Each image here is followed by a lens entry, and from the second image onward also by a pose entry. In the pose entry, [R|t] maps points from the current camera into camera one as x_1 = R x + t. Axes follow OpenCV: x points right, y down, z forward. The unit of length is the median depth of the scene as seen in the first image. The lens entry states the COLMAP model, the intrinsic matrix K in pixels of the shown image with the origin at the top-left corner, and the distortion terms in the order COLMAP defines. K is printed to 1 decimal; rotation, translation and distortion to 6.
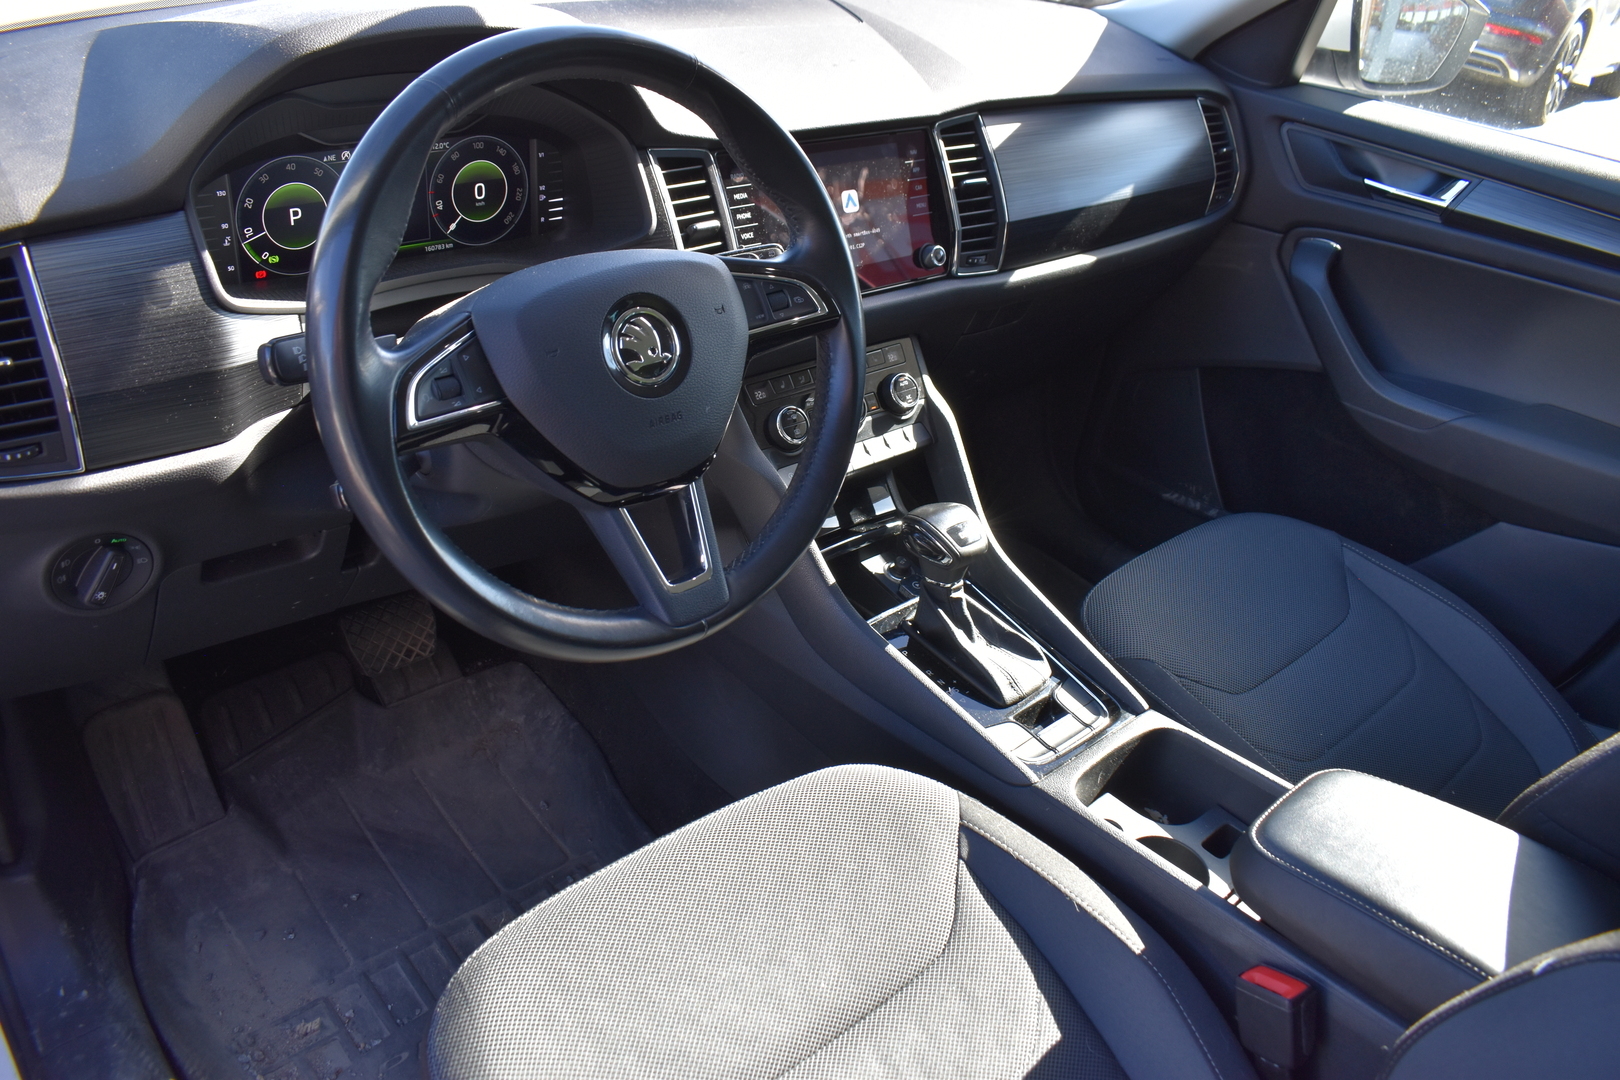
lens RADIAL K [[1230.8, 0, 810.0], [0, 1230.8, 540.0], [0, 0, 1]] dist [-0.101986, 0.012730]
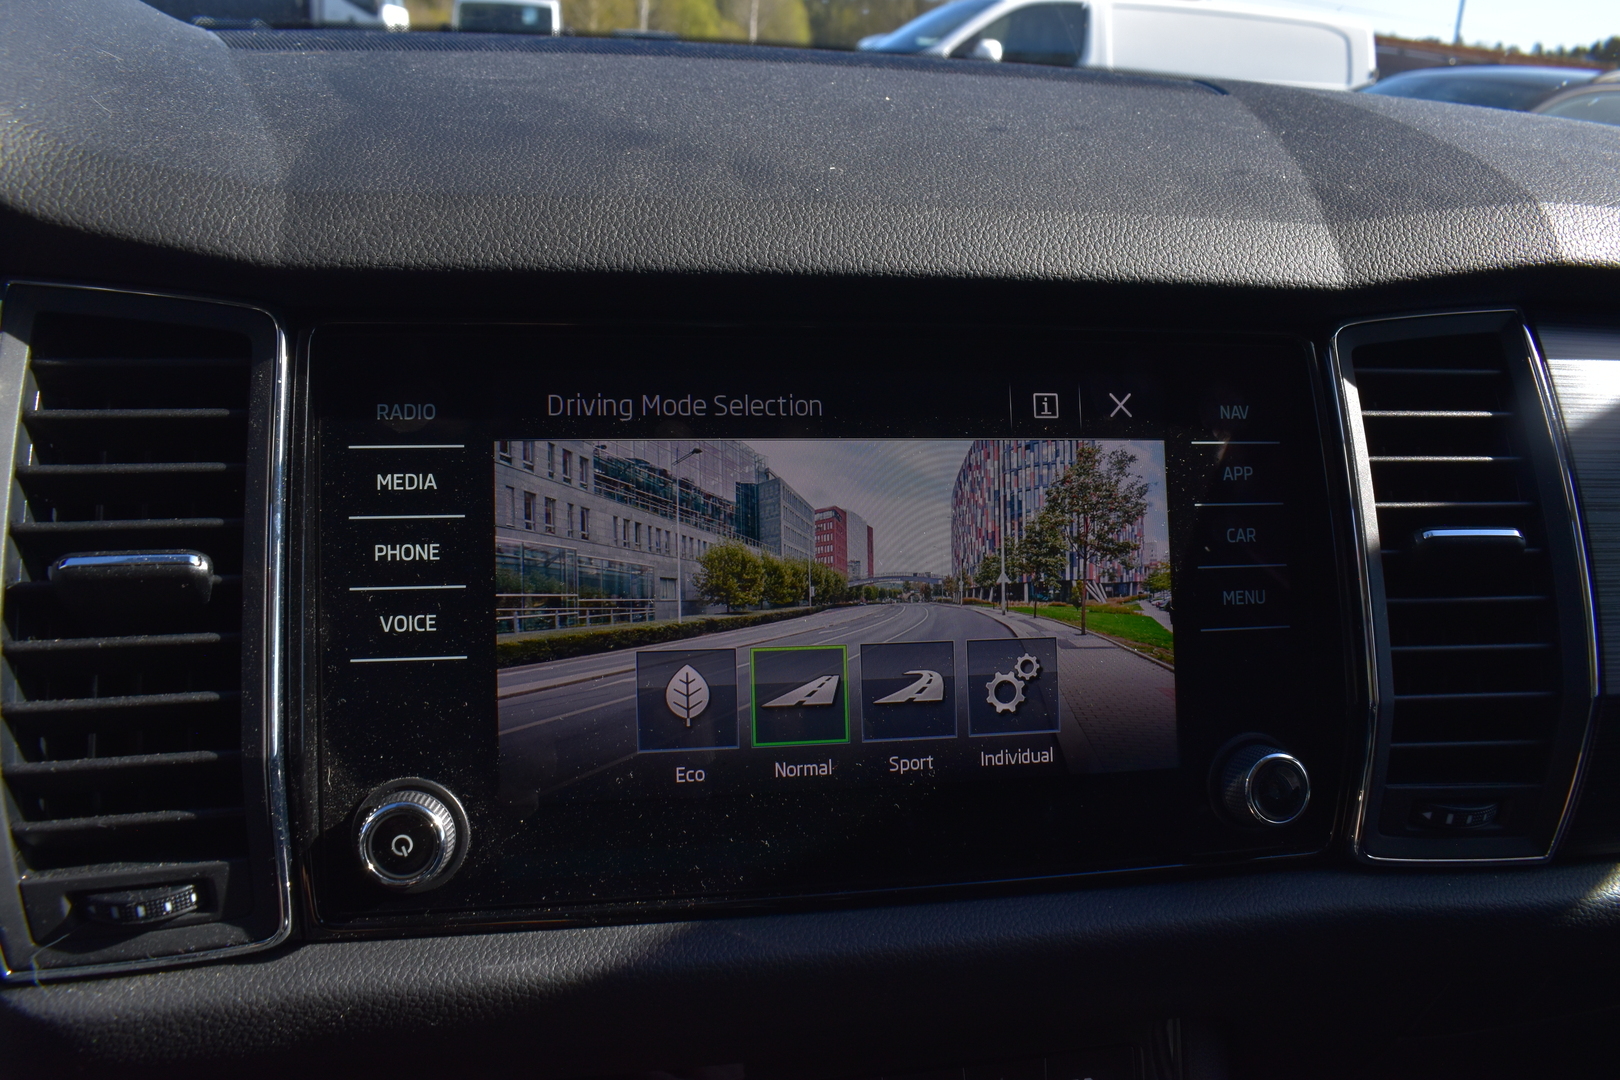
lens RADIAL K [[1230.8, 0, 810.0], [0, 1230.8, 540.0], [0, 0, 1]] dist [-0.101986, 0.012730]
pose [[0.857208, 0.107913, -0.503537, 0.144264], [-0.236766, 0.950911, -0.199275, -0.206462], [0.457314, 0.290041, 0.840678, 0.711874]]
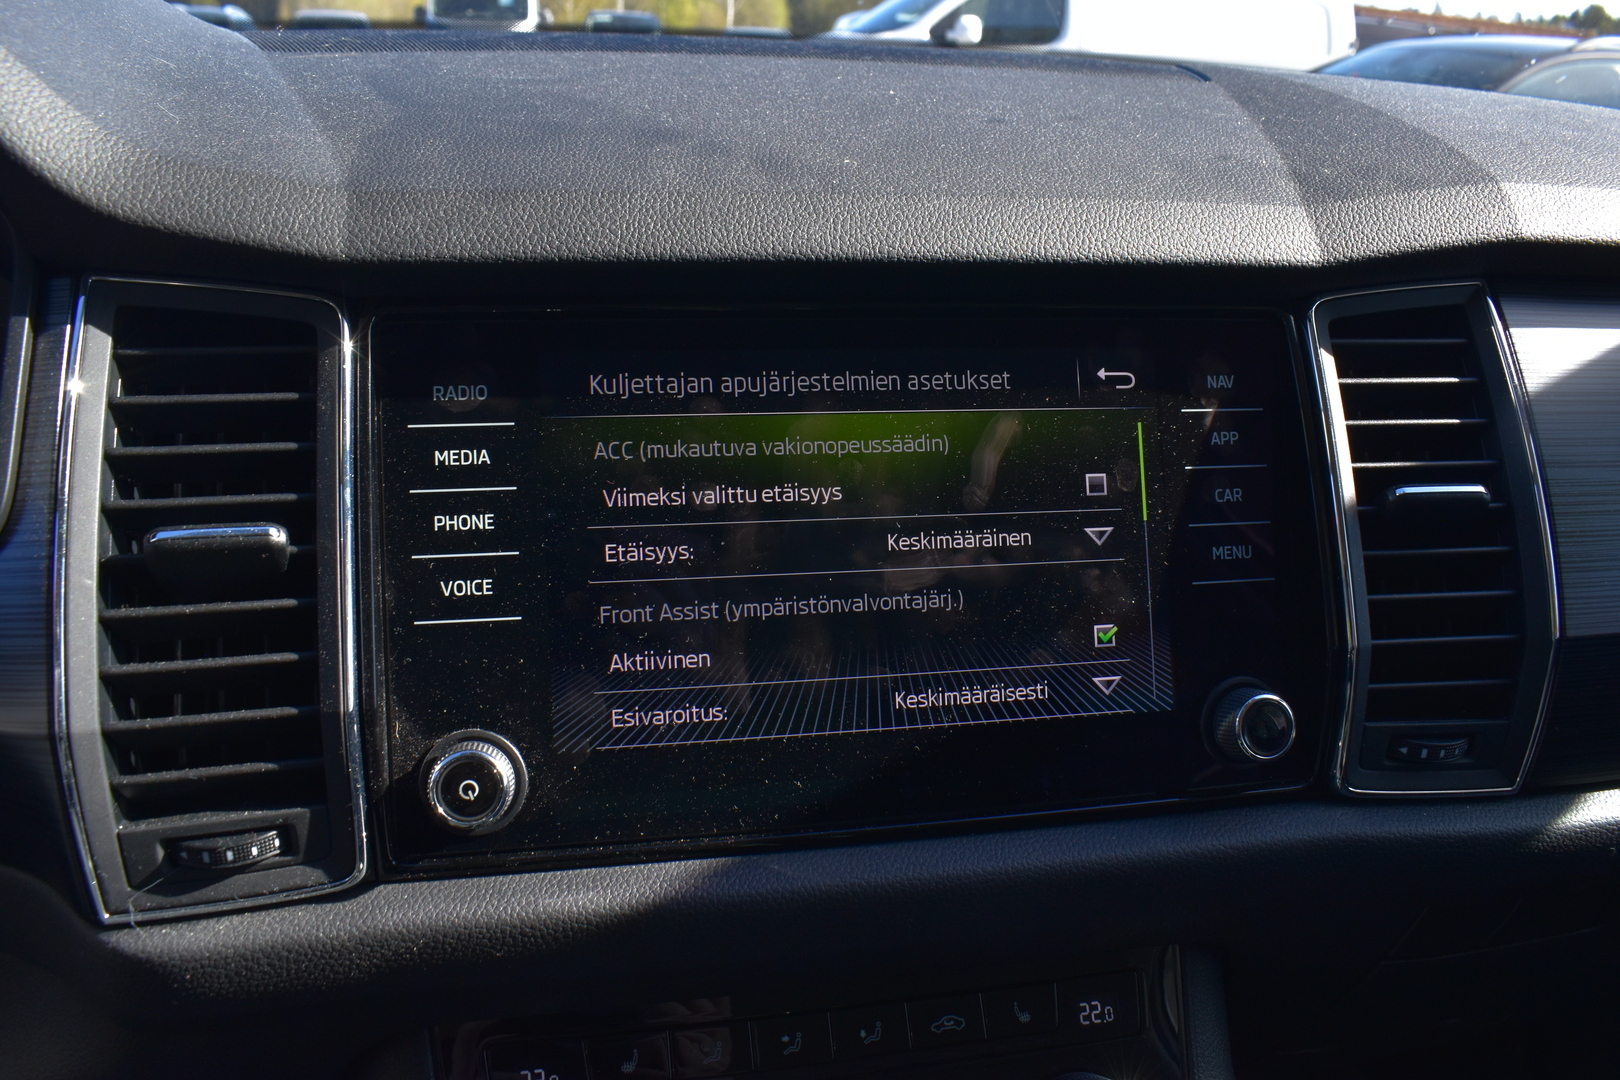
lens RADIAL K [[1230.8, 0, 810.0], [0, 1230.8, 540.0], [0, 0, 1]] dist [-0.101986, 0.012730]
pose [[0.864343, 0.100912, -0.492674, 0.148659], [-0.217936, 0.958054, -0.186110, -0.196923], [0.453227, 0.268234, 0.850080, 0.690168]]
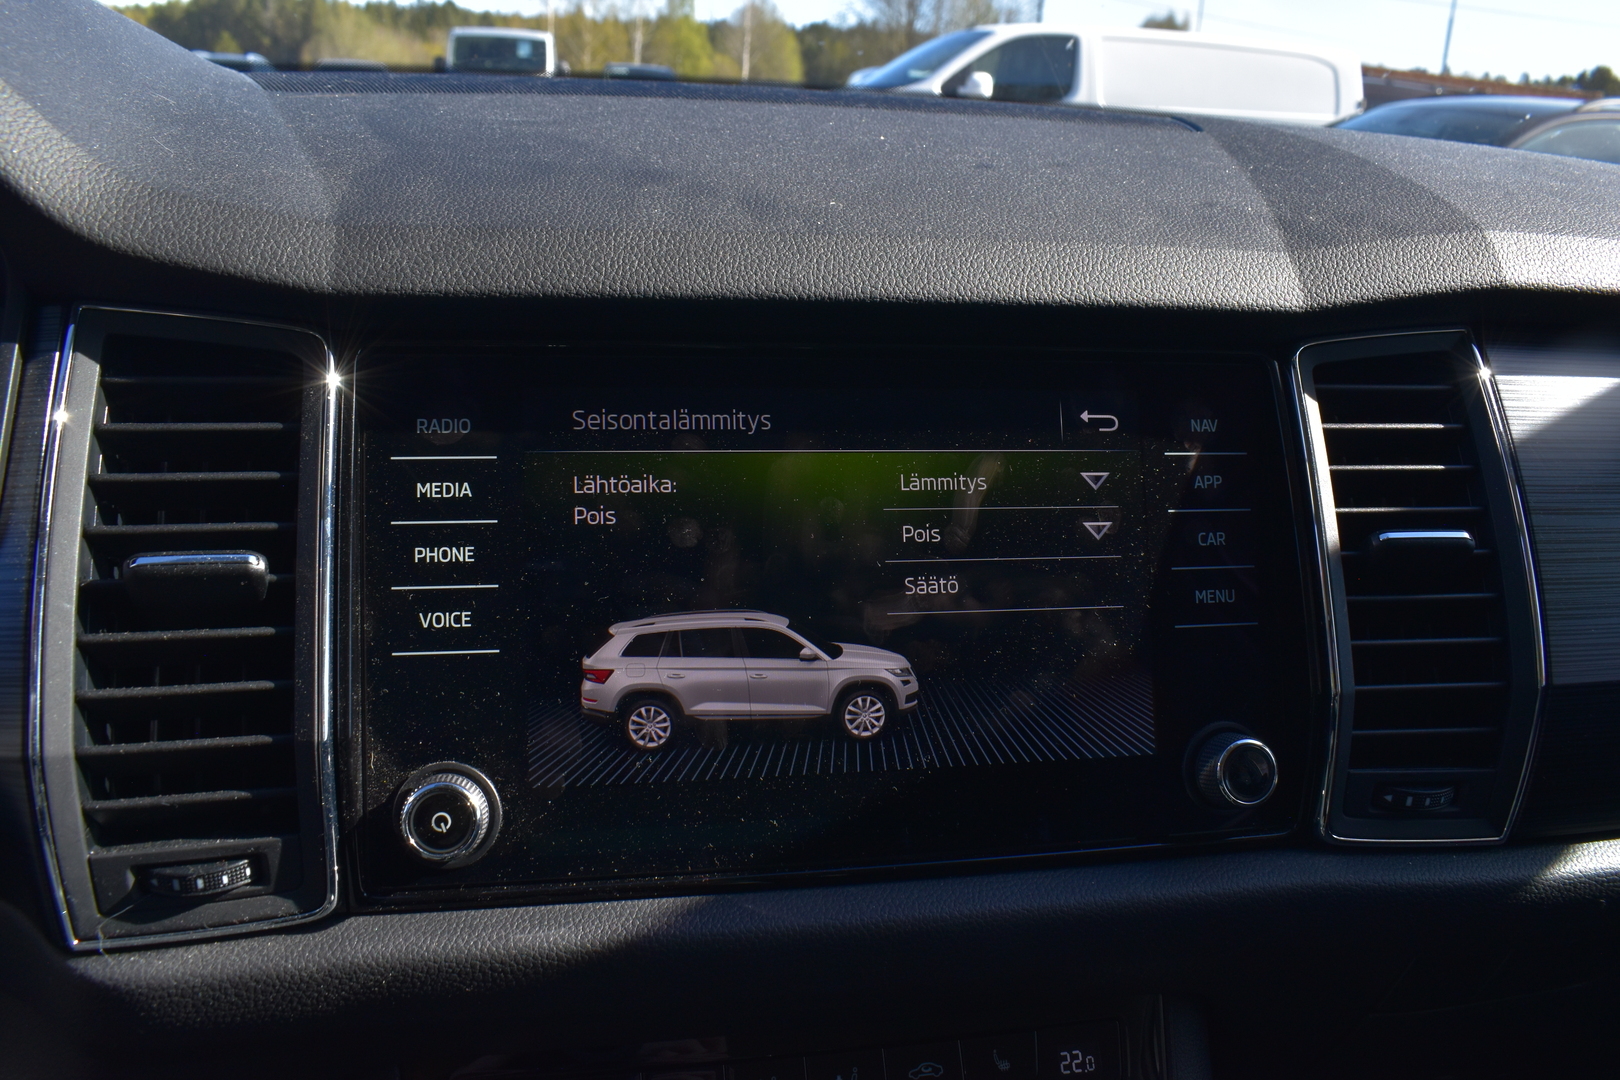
lens RADIAL K [[1230.8, 0, 810.0], [0, 1230.8, 540.0], [0, 0, 1]] dist [-0.101986, 0.012730]
pose [[0.860019, 0.092366, -0.501832, 0.154411], [-0.231926, 0.946779, -0.223204, -0.195704], [0.454508, 0.308348, 0.835670, 0.693553]]
